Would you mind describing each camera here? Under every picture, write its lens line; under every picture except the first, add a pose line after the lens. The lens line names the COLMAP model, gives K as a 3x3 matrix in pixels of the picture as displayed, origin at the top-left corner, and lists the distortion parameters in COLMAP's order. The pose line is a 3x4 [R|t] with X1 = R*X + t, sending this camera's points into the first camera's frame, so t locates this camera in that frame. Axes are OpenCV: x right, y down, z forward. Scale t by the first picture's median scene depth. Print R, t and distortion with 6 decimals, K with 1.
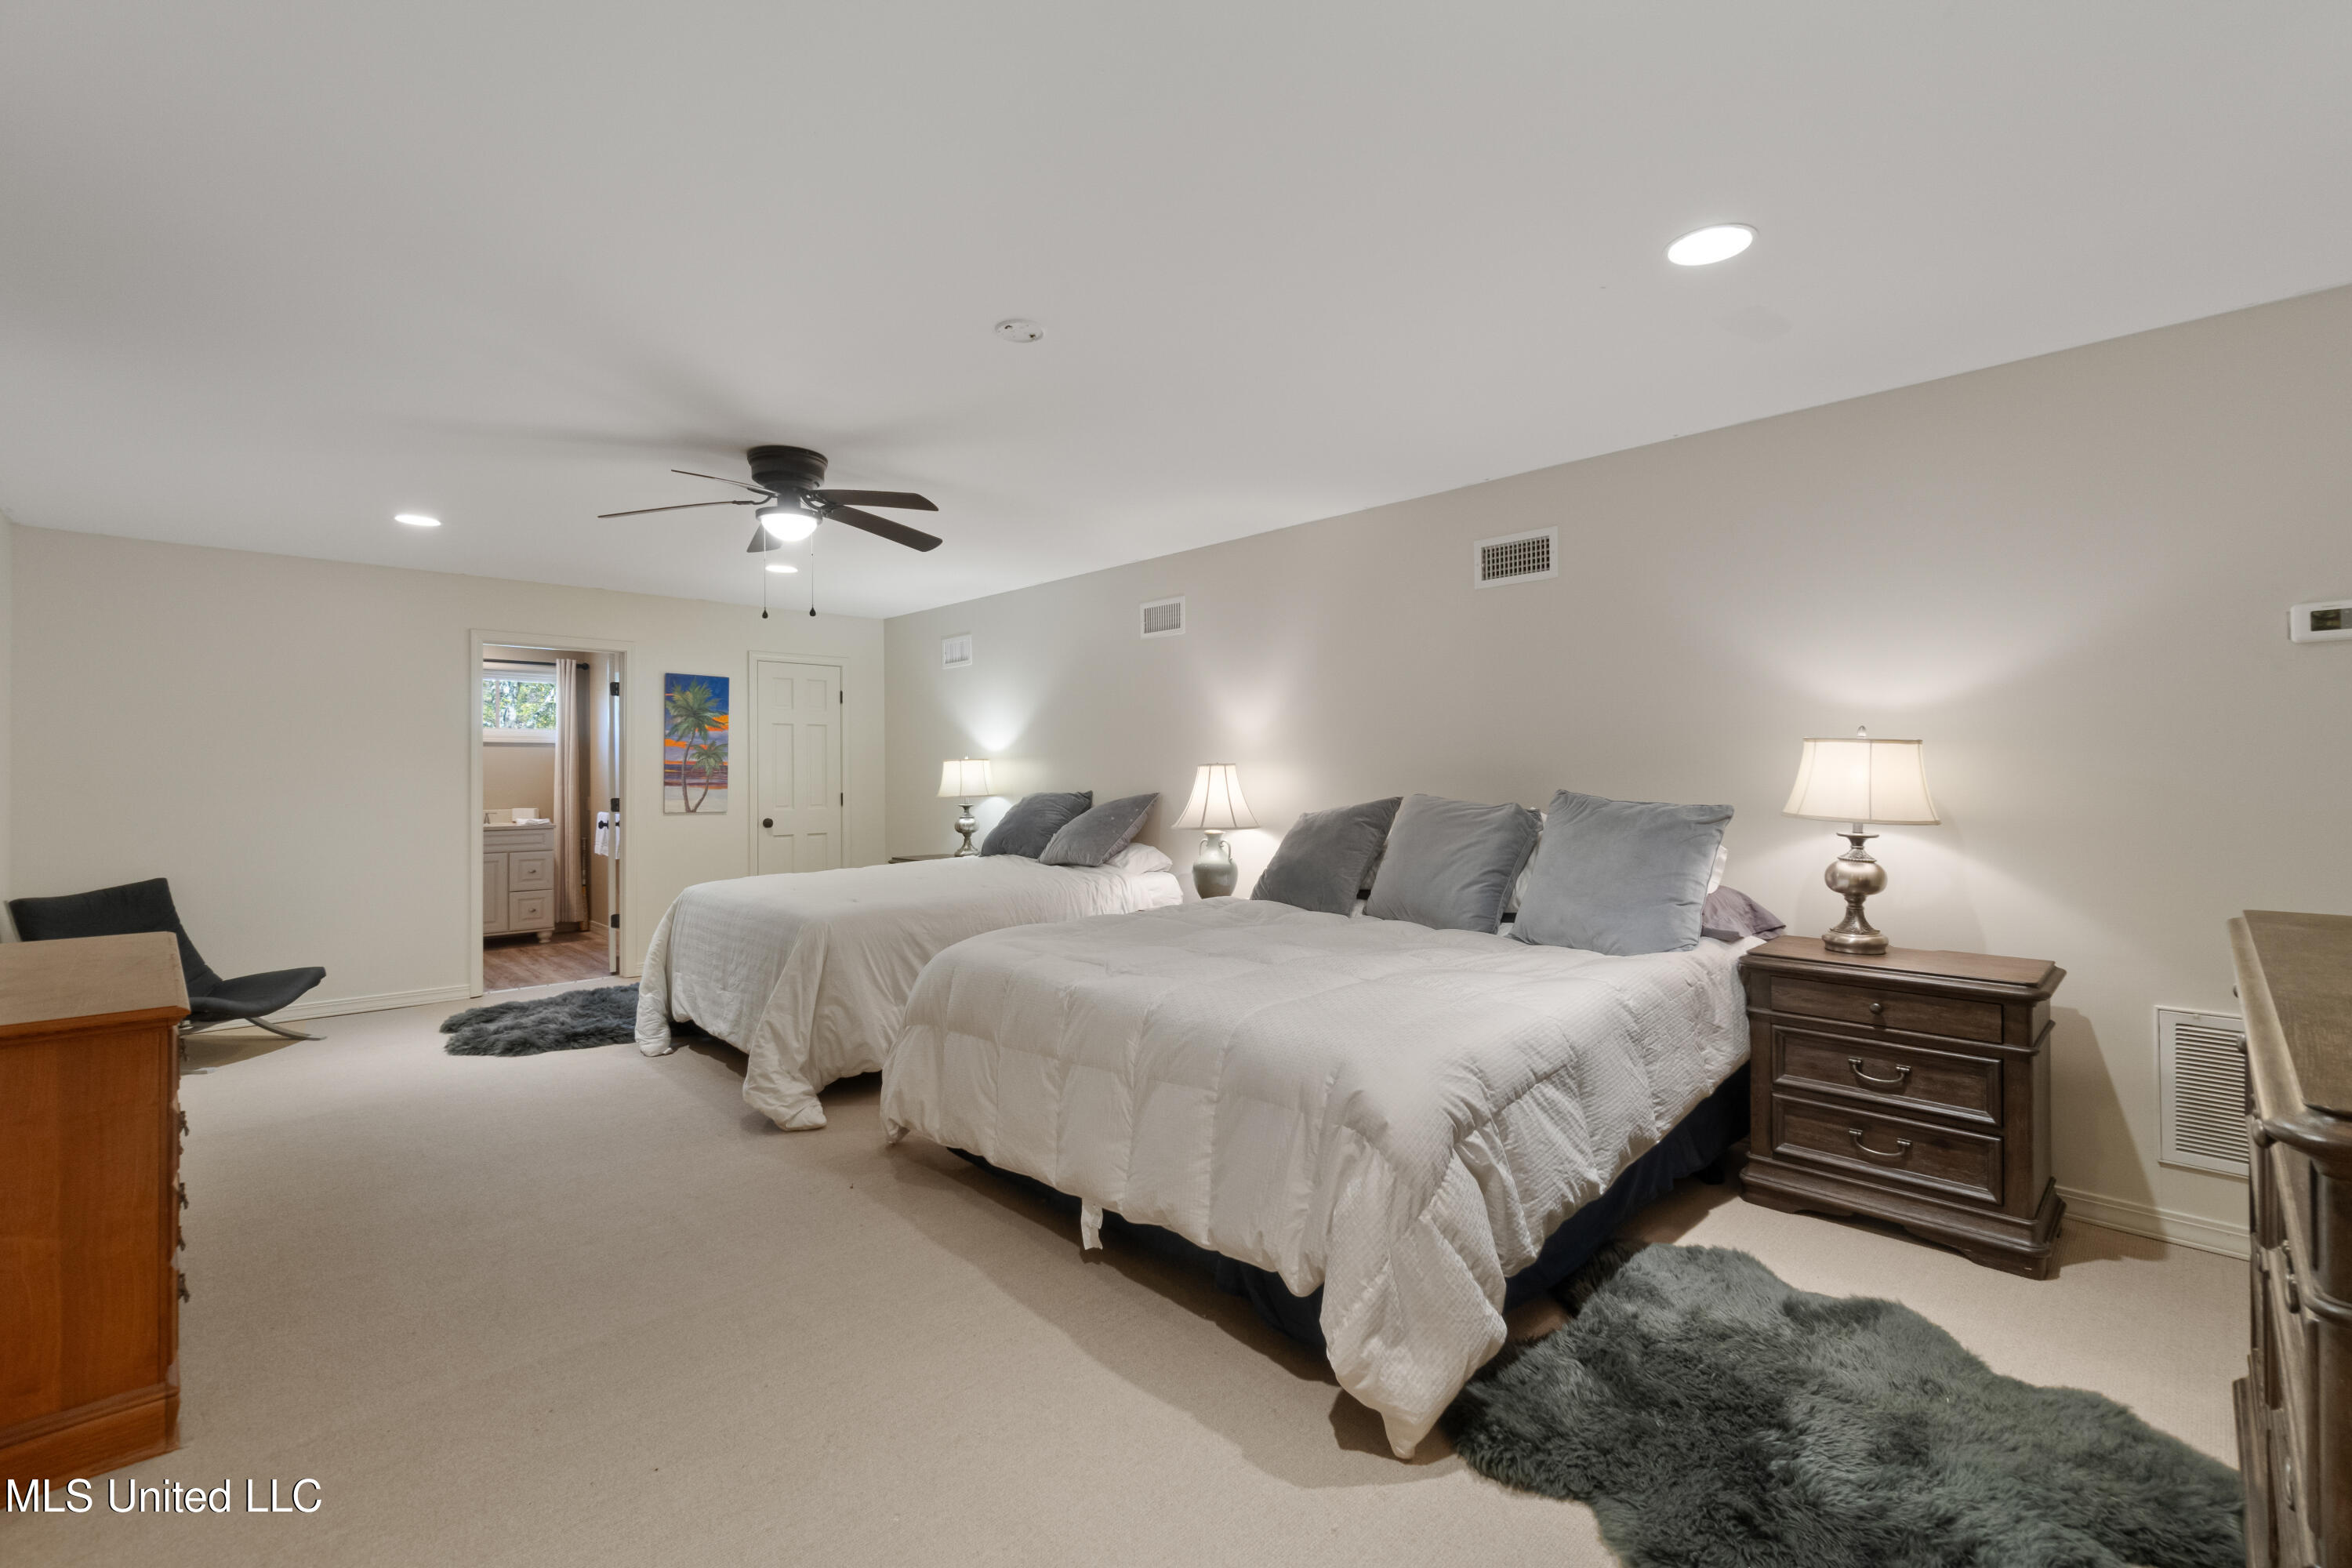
lens RADIAL K [[1024.0, 0, 1186.5], [0, 1024.0, 786.4], [0, 0, 1]] dist [0.002206, 0.000393]
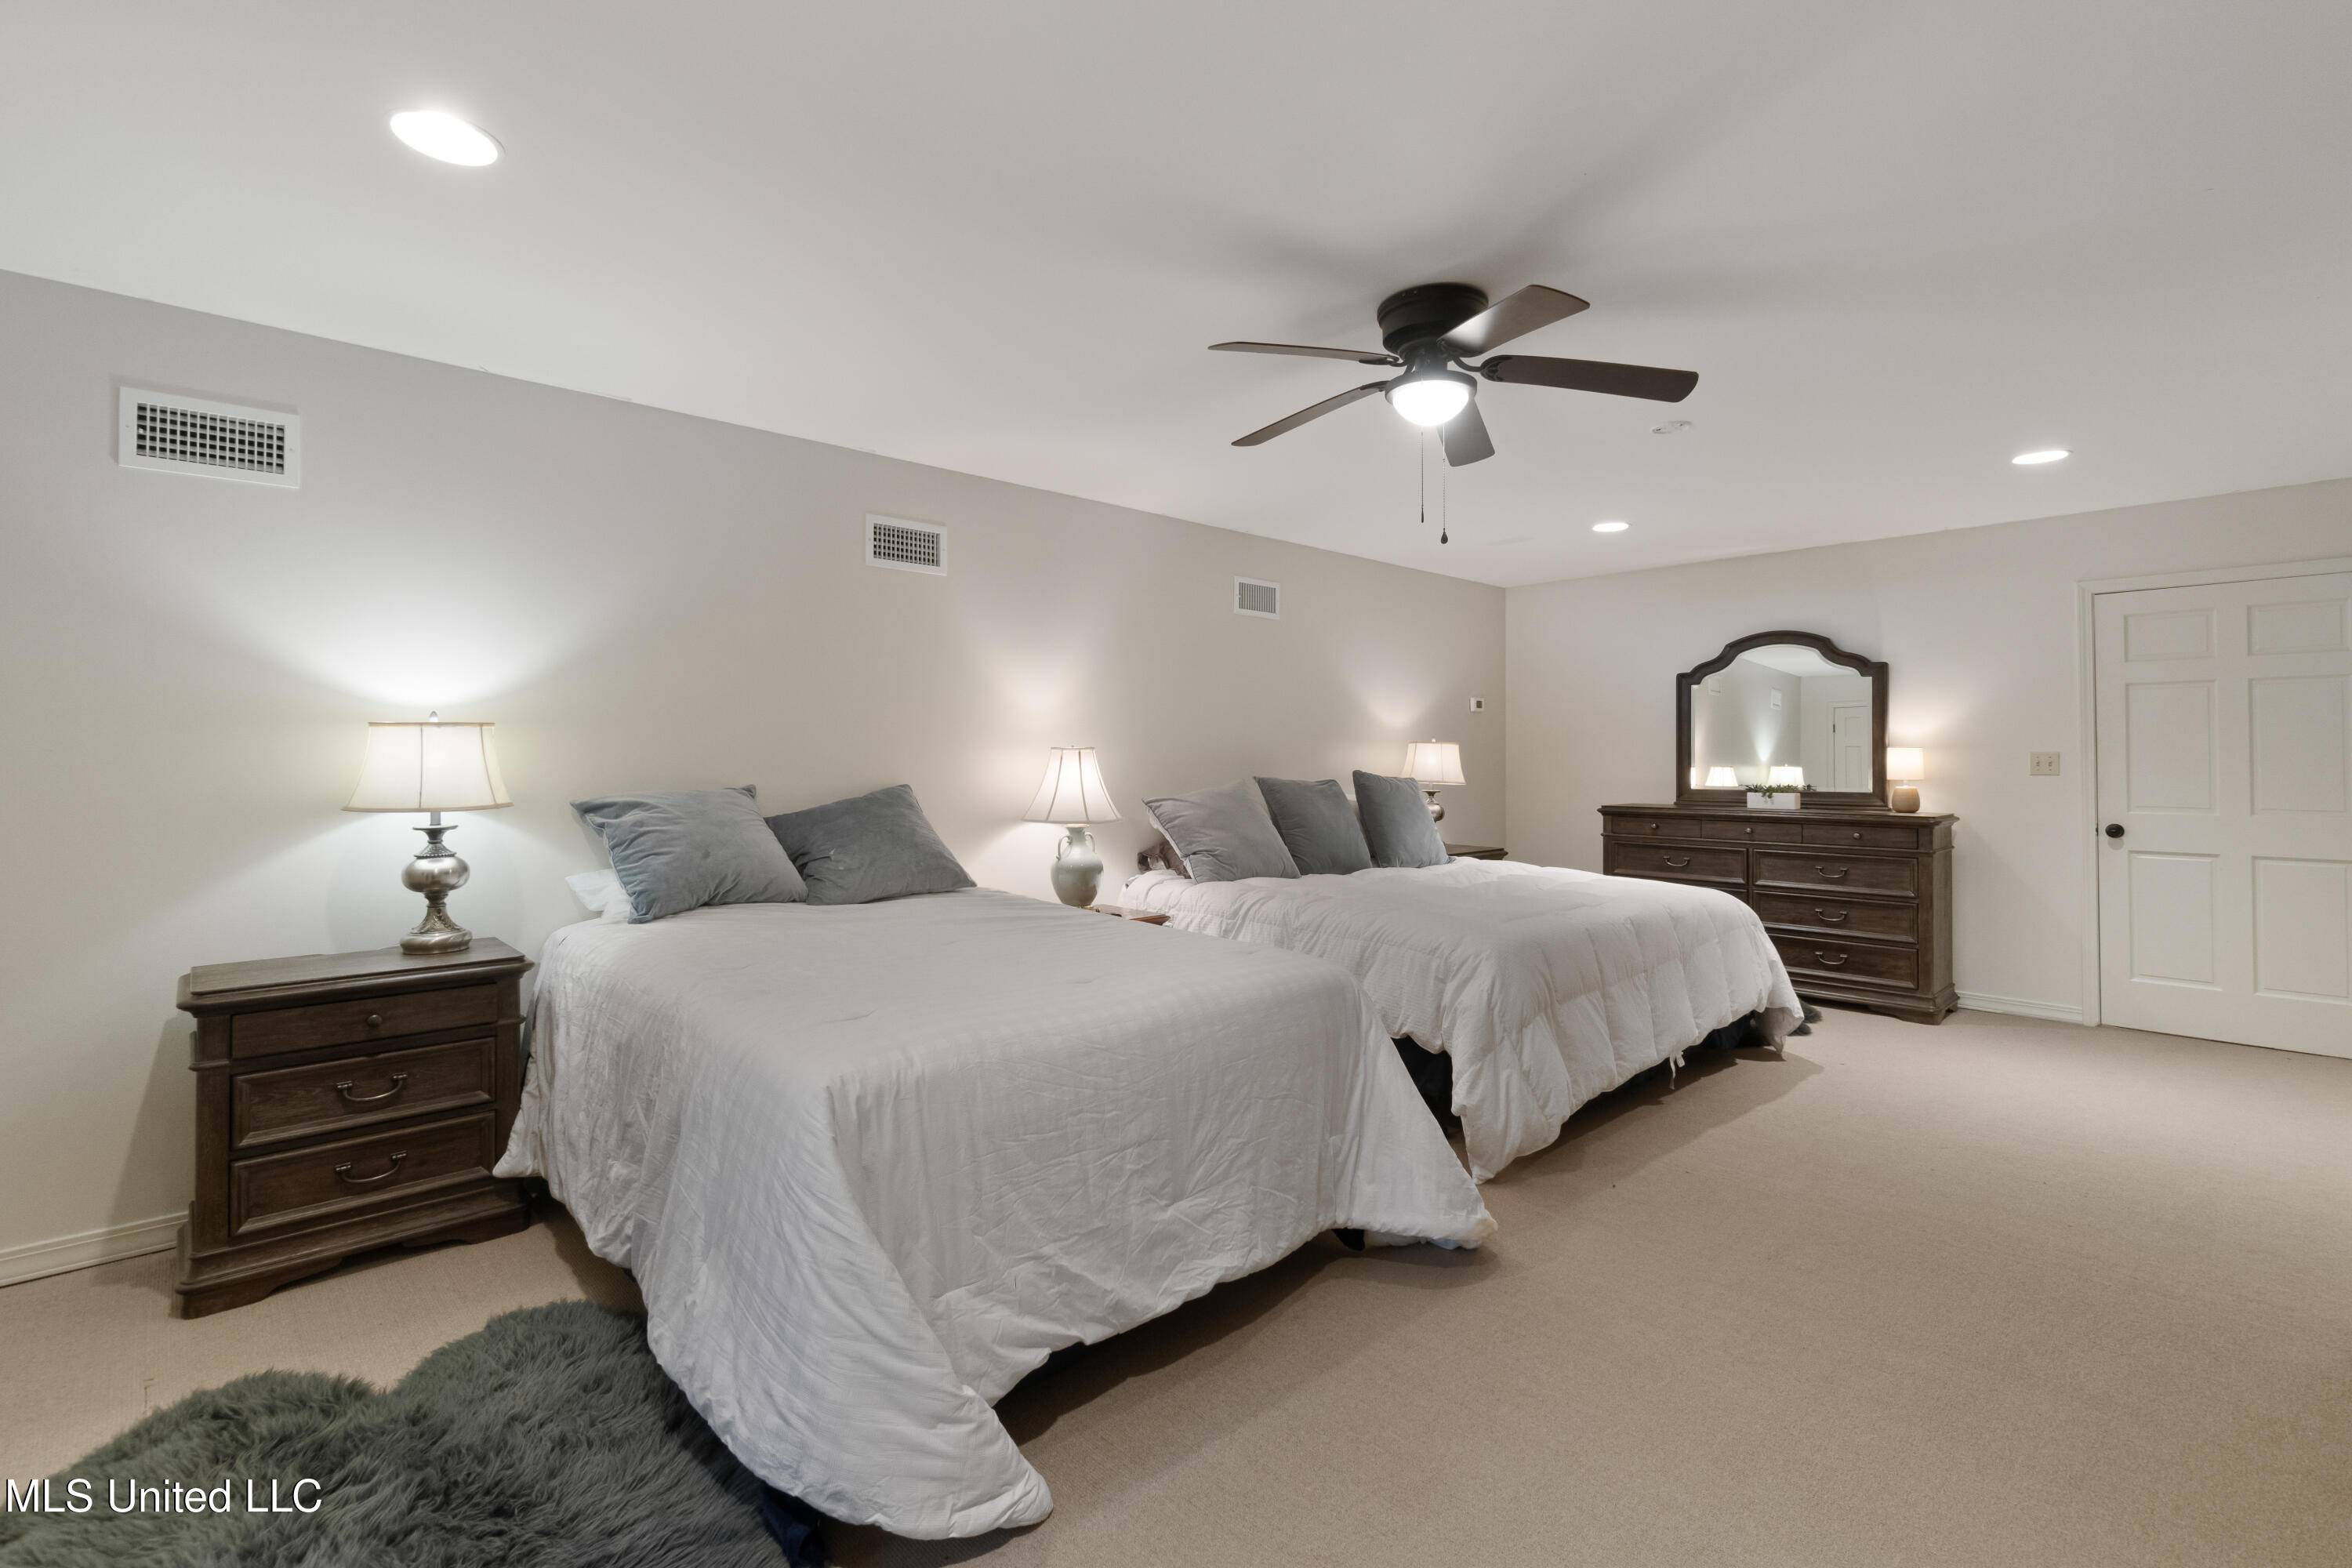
lens RADIAL K [[1024.0, 0, 1187.7], [0, 1024.0, 761.6], [0, 0, 1]] dist [0.002206, 0.000393]
pose [[0.028568, 0.003864, 0.999584, -0.270803], [0.011828, 0.999921, -0.004204, -0.001639], [-0.999522, 0.011944, 0.028520, 0.284468]]
